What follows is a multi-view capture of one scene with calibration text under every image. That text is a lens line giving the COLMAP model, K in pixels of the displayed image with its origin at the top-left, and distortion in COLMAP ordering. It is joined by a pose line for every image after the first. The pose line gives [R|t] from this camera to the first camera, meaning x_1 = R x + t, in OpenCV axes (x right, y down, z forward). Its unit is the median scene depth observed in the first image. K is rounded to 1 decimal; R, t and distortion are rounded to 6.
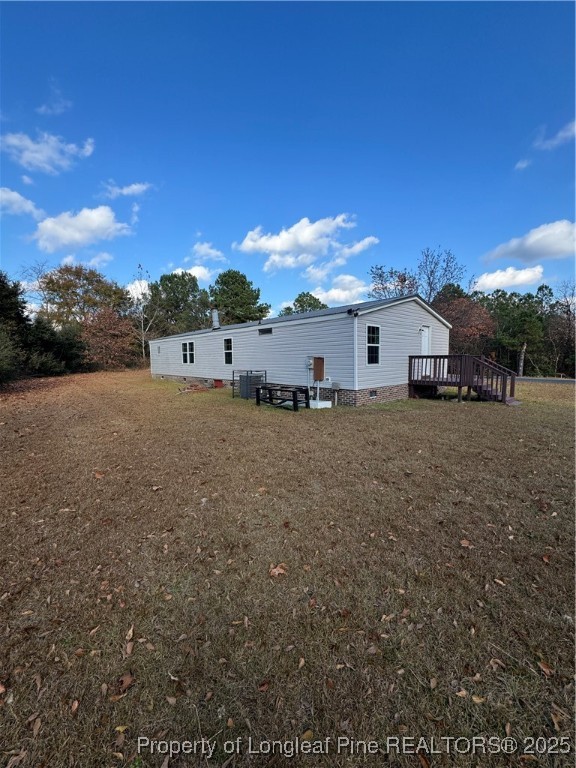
lens RADIAL K [[306.5, 0, 291.3], [0, 306.5, 385.7], [0, 0, 1]] dist [0.001544, 0.000122]
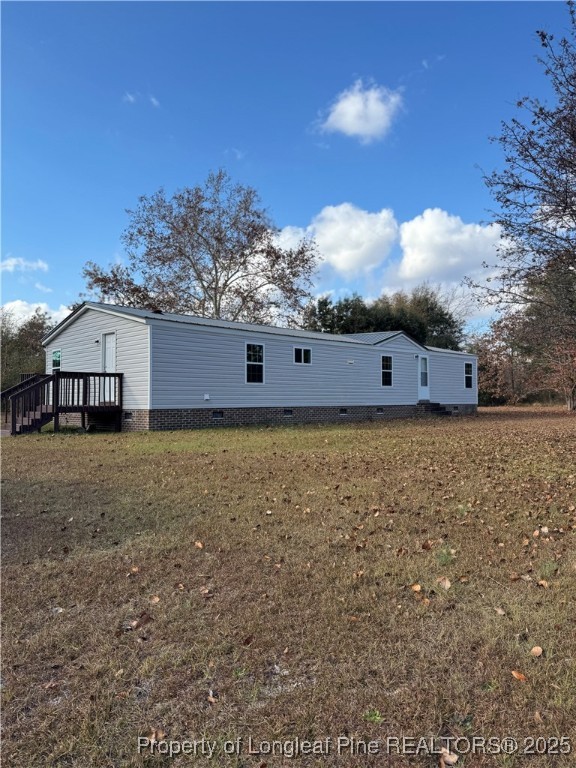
lens RADIAL K [[536.2, 0, 288.0], [0, 536.2, 384.0], [0, 0, 1]] dist [0.115500, -0.097698]
pose [[-0.002047, 0.006438, 0.999977, -0.805792], [0.064290, 0.997911, -0.006293, -0.039265], [-0.997929, 0.064275, -0.002457, 0.602077]]
